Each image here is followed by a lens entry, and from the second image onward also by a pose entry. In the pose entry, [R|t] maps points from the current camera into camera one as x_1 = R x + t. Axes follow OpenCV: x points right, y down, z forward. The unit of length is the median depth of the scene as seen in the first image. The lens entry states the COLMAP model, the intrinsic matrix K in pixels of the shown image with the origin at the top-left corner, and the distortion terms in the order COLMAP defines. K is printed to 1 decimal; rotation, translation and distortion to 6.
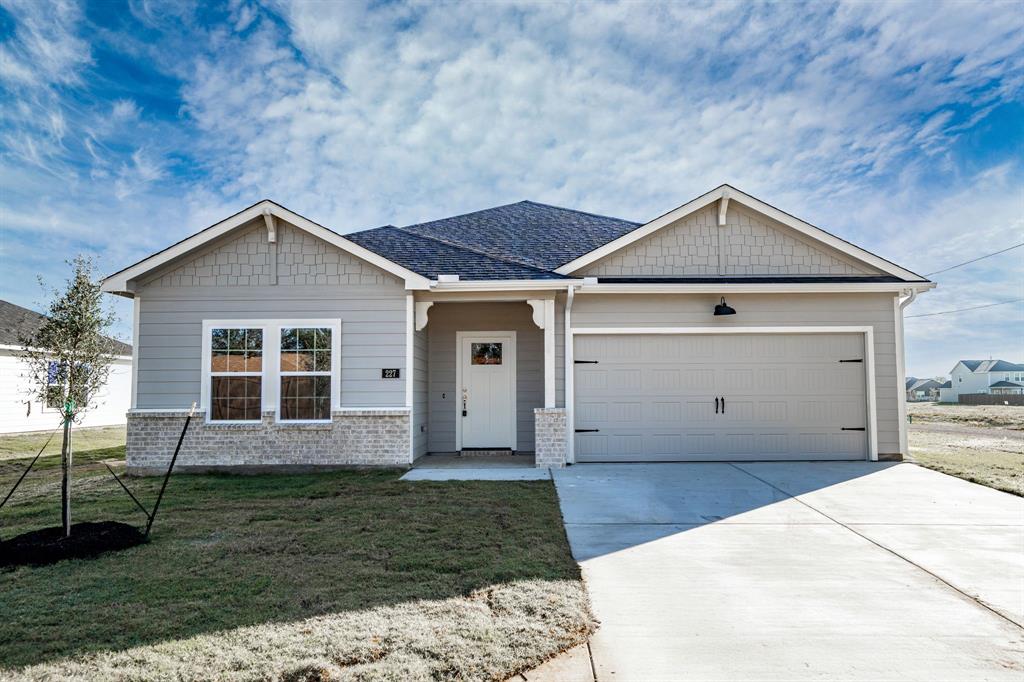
lens RADIAL K [[678.3, 0, 512.0], [0, 678.3, 341.0], [0, 0, 1]] dist [-0.001555, -0.000288]
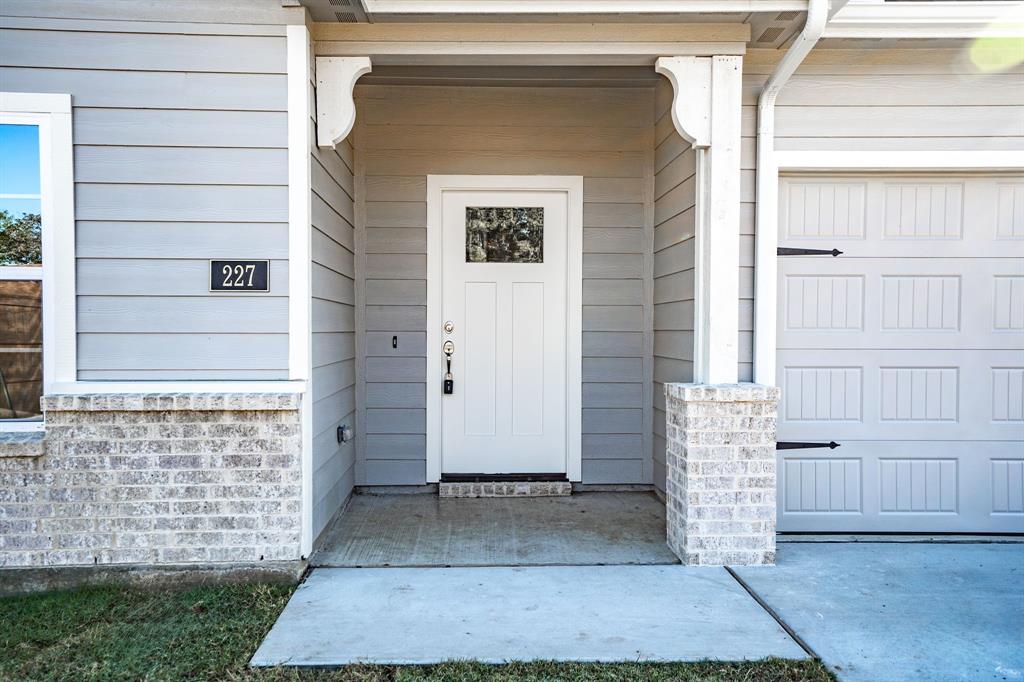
lens RADIAL K [[948.8, 0, 507.8], [0, 948.8, 347.3], [0, 0, 1]] dist [0.057674, 0.001200]
pose [[0.998815, 0.006247, 0.048275, -0.074727], [-0.011011, 0.995020, 0.099062, 0.035380], [-0.047415, -0.099476, 0.993910, 0.547690]]
